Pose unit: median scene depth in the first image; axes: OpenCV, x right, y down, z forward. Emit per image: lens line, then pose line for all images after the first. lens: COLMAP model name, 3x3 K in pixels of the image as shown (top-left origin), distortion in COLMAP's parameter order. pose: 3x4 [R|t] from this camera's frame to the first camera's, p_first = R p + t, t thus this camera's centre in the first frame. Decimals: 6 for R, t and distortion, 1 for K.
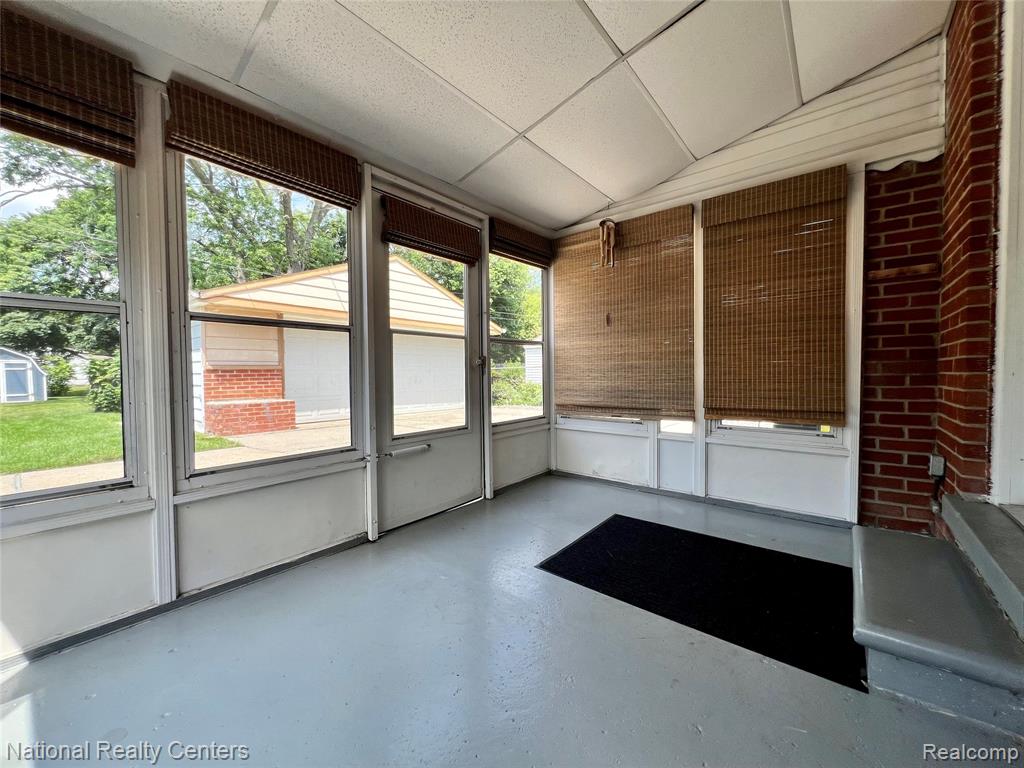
lens RADIAL K [[407.7, 0, 512.0], [0, 407.7, 384.0], [0, 0, 1]] dist [-0.022914, 0.000011]
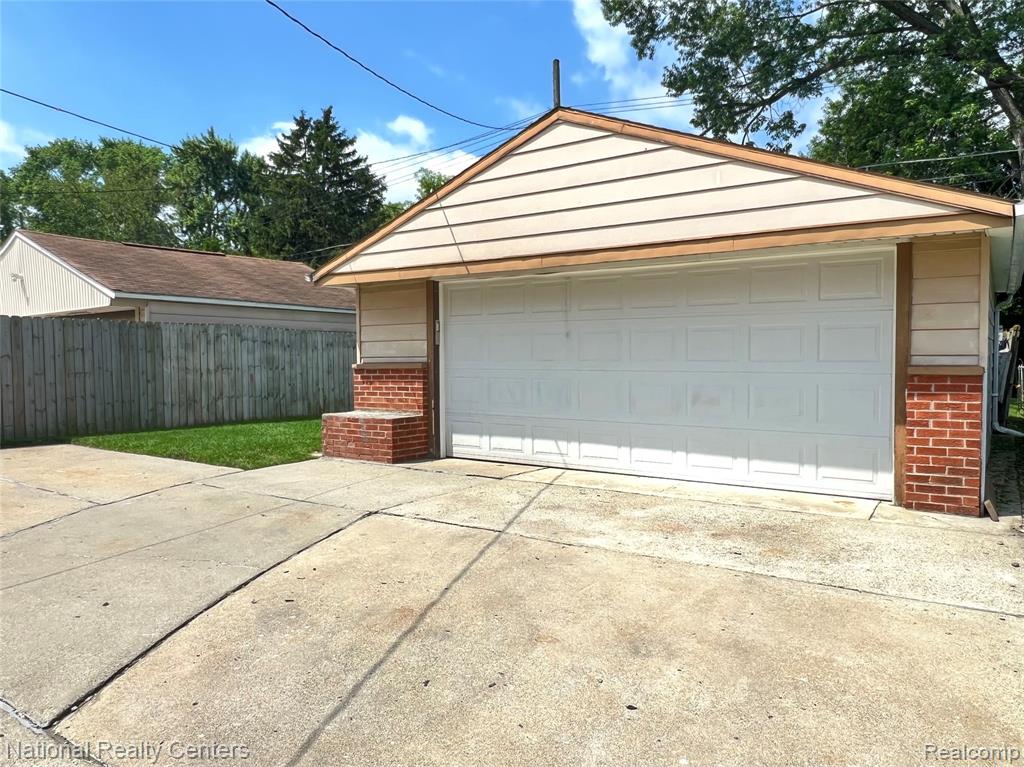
lens RADIAL K [[703.5, 0, 512.0], [0, 703.5, 383.5], [0, 0, 1]] dist [0.000152, 0.000129]
pose [[0.085899, 0.043770, -0.995342, 0.479766], [-0.020393, 0.998902, 0.042167, -0.054258], [0.996095, 0.016676, 0.086698, 0.903344]]
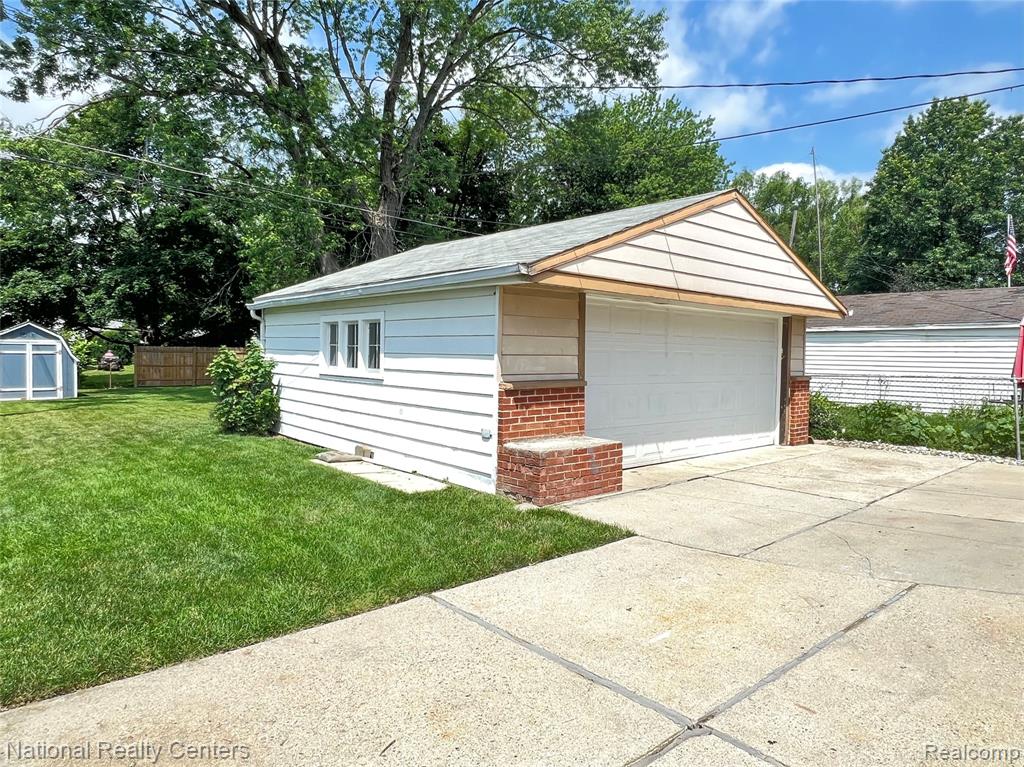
lens RADIAL K [[639.7, 0, 512.0], [0, 639.7, 359.5], [0, 0, 1]] dist [0.002169, -0.039975]
pose [[0.984957, 0.020878, -0.171536, -0.445463], [-0.023983, 0.999584, -0.016045, -0.050337], [0.171130, 0.019918, 0.985047, 0.040670]]
